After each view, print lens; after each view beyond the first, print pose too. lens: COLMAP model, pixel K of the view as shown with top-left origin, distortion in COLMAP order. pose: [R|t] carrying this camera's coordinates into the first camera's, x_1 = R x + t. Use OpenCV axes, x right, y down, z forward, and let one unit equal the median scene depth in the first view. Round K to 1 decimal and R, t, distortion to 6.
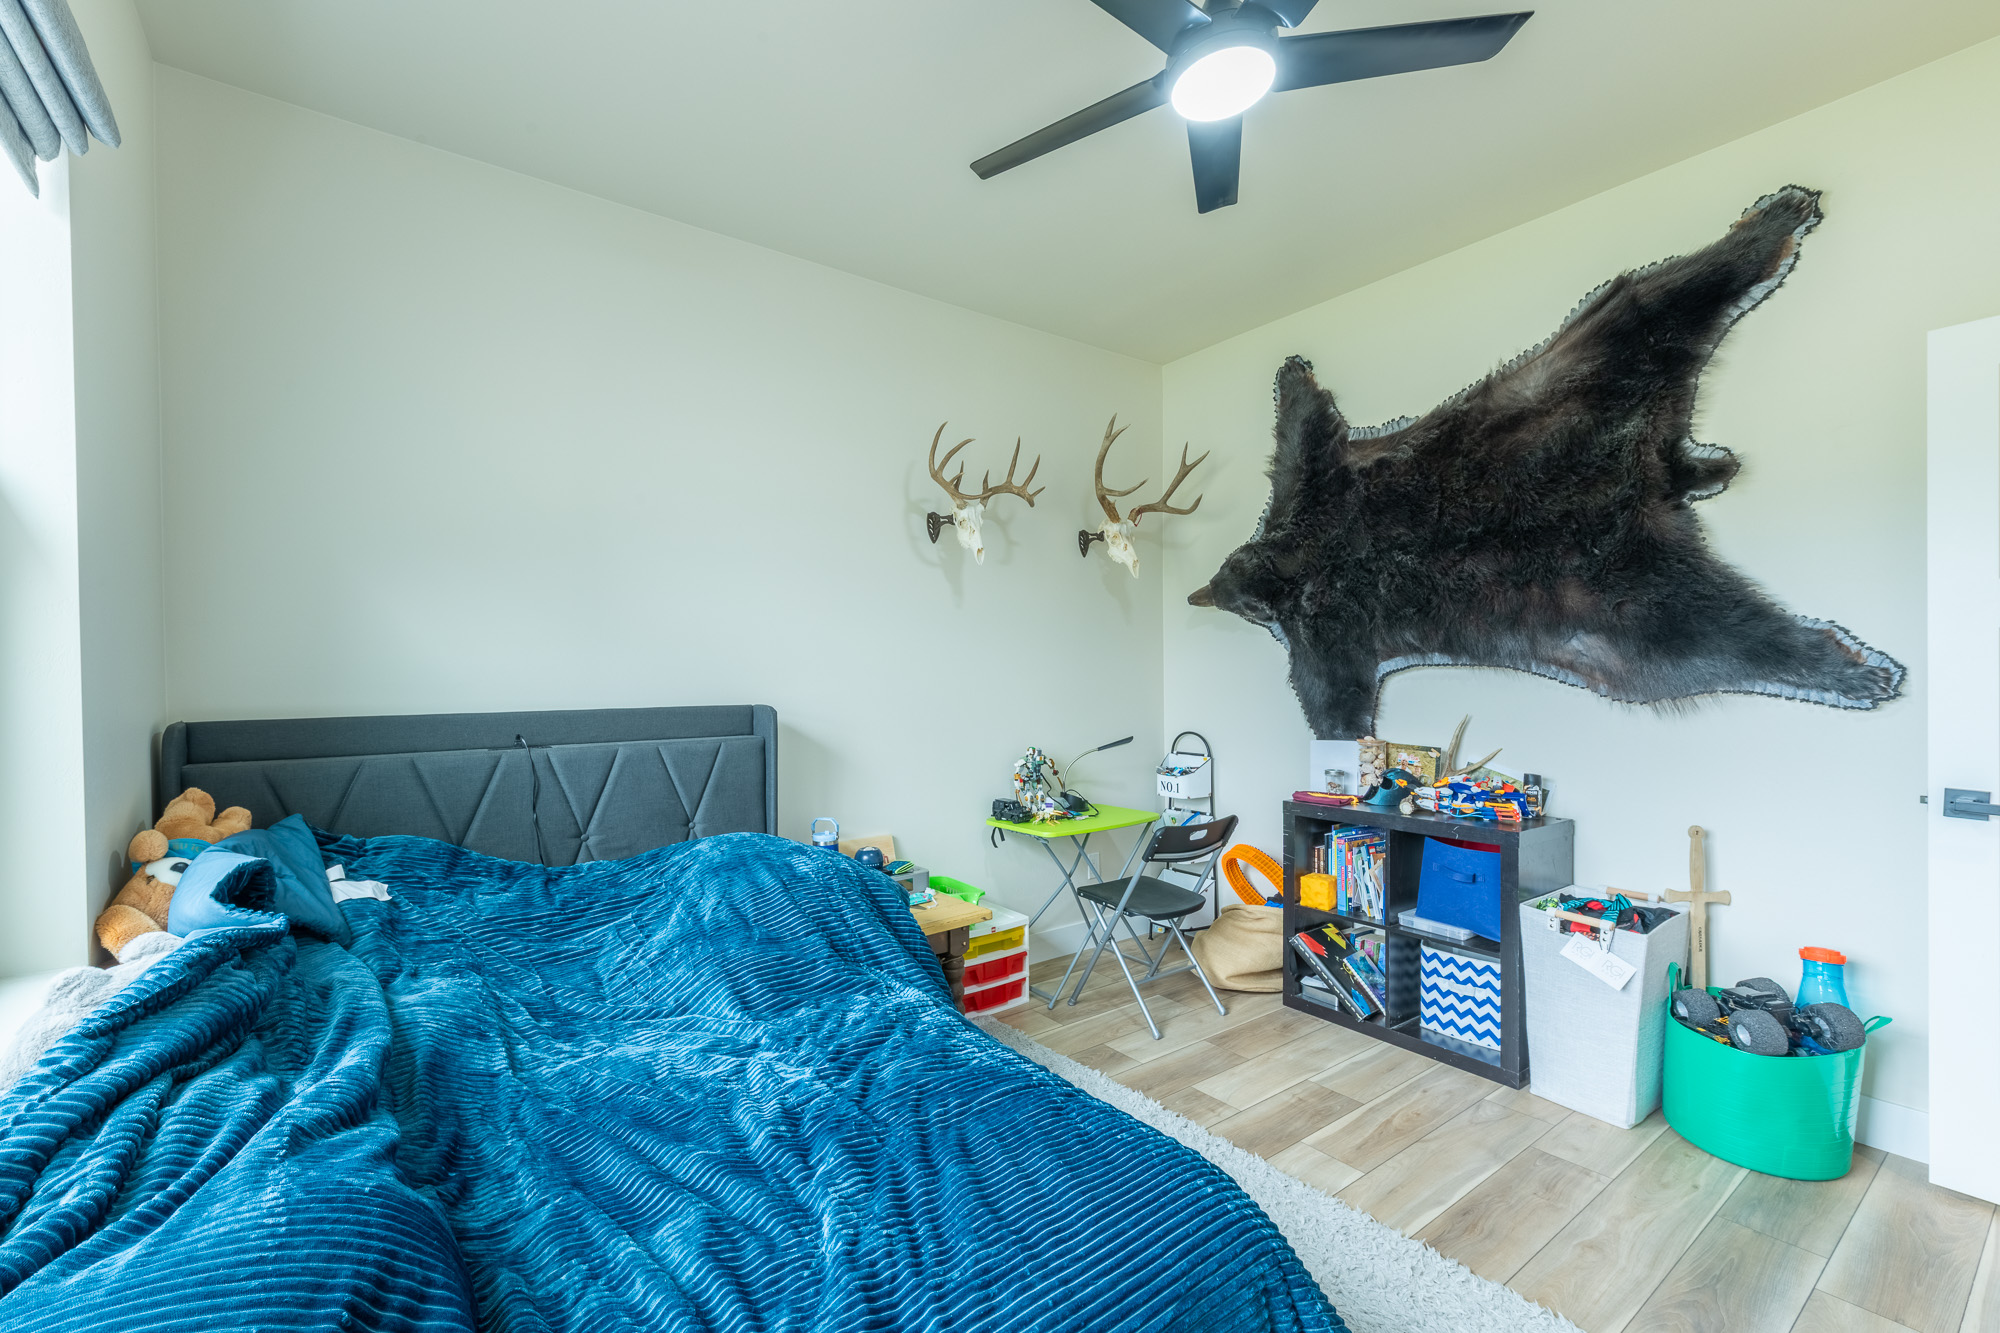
lens RADIAL K [[806.0, 0, 1006.3], [0, 806.0, 674.1], [0, 0, 1]] dist [-0.029235, -0.000133]
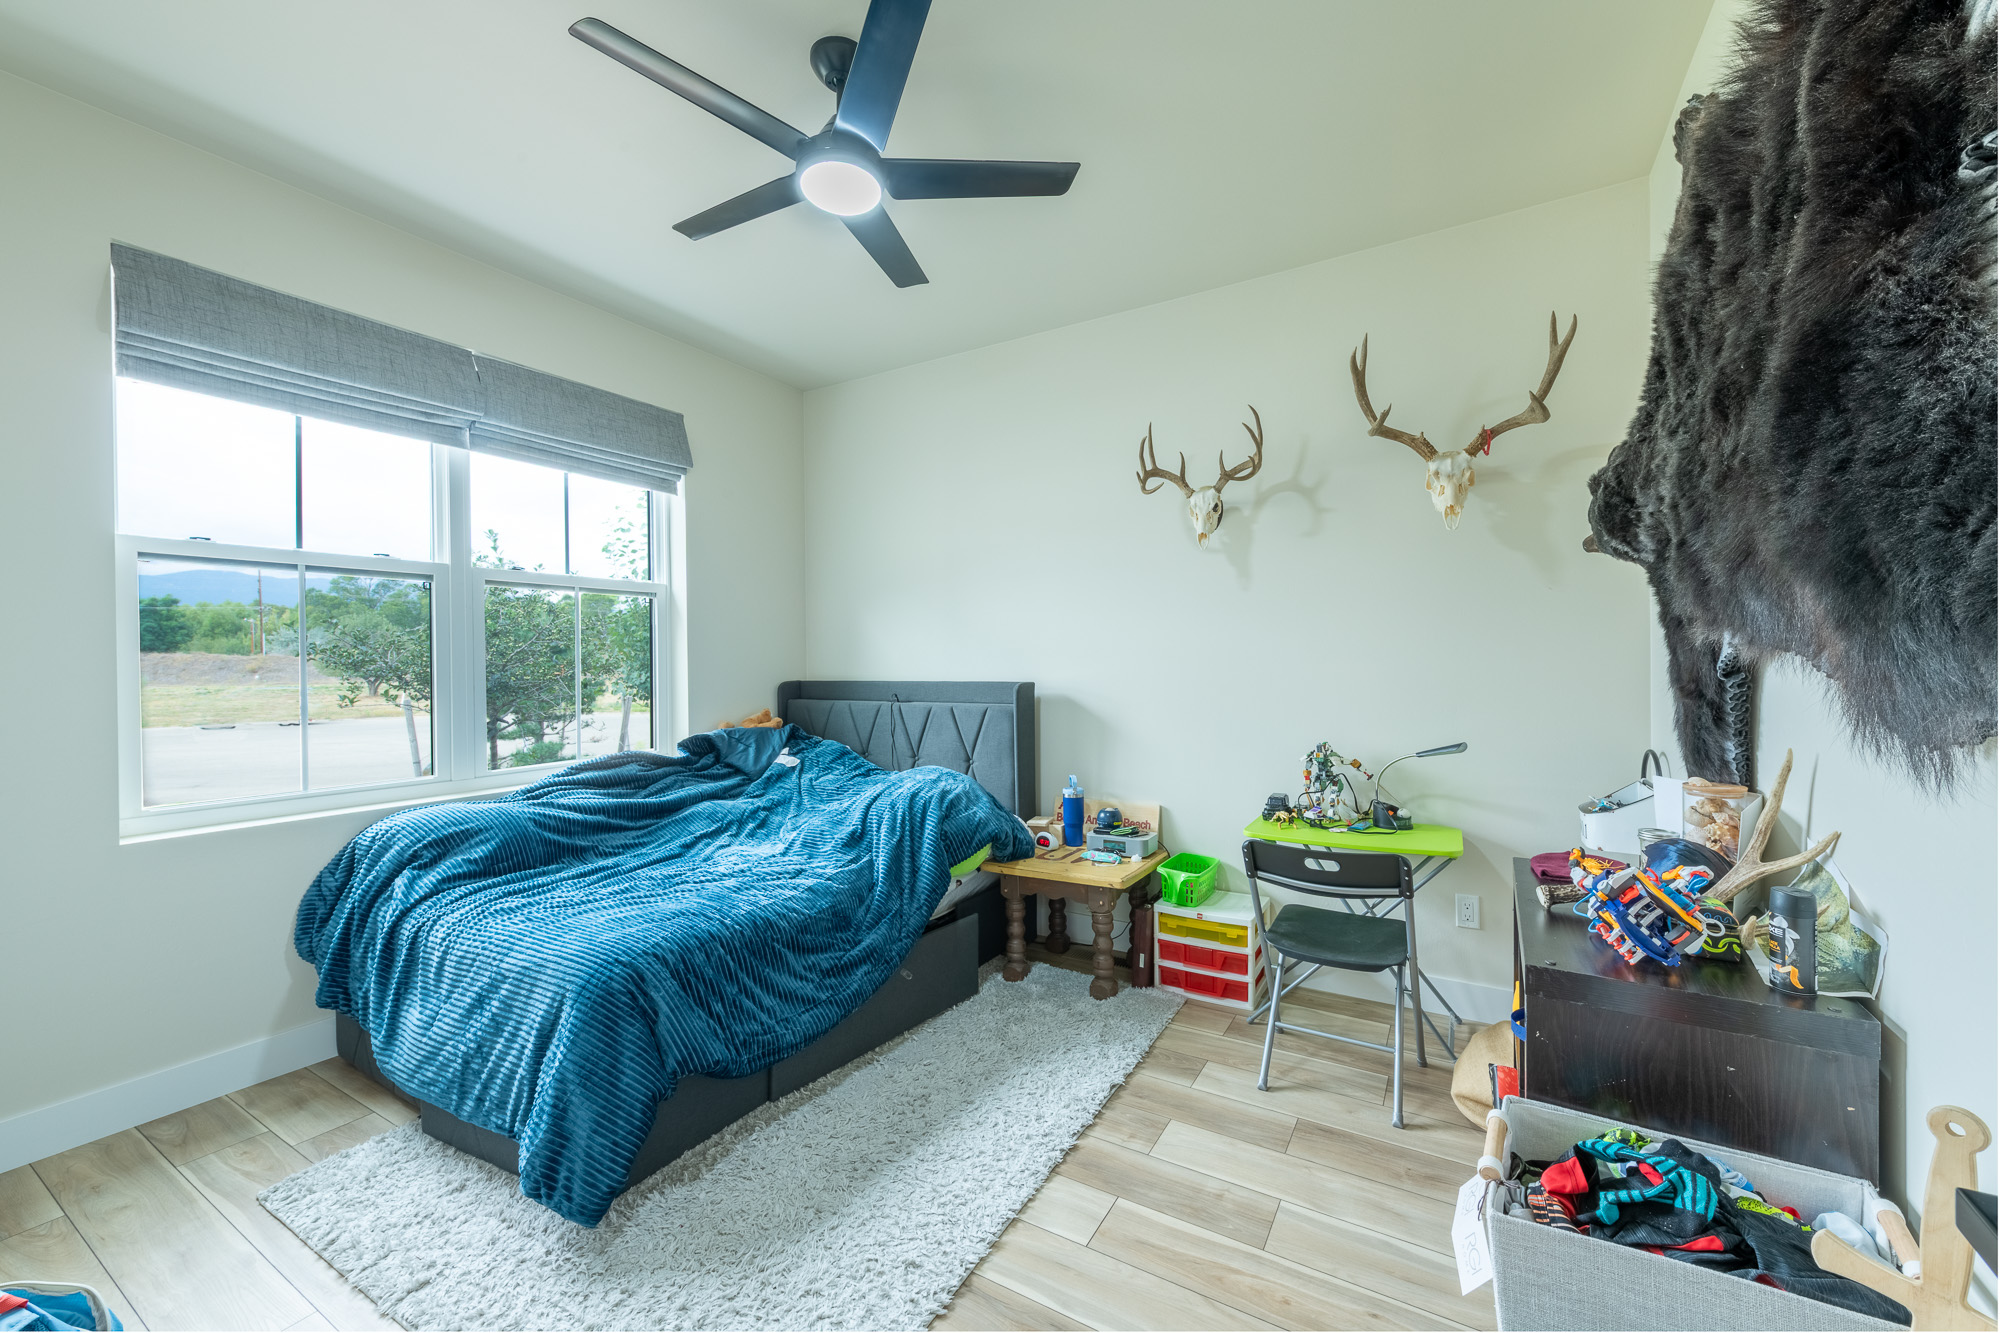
lens RADIAL K [[795.2, 0, 992.6], [0, 795.2, 662.6], [0, 0, 1]] dist [0.005476, -0.000139]
pose [[0.411755, 0.010475, -0.911234, 0.743755], [0.004555, 0.999898, 0.013553, -0.010292], [0.911283, -0.009732, 0.411666, 0.347943]]
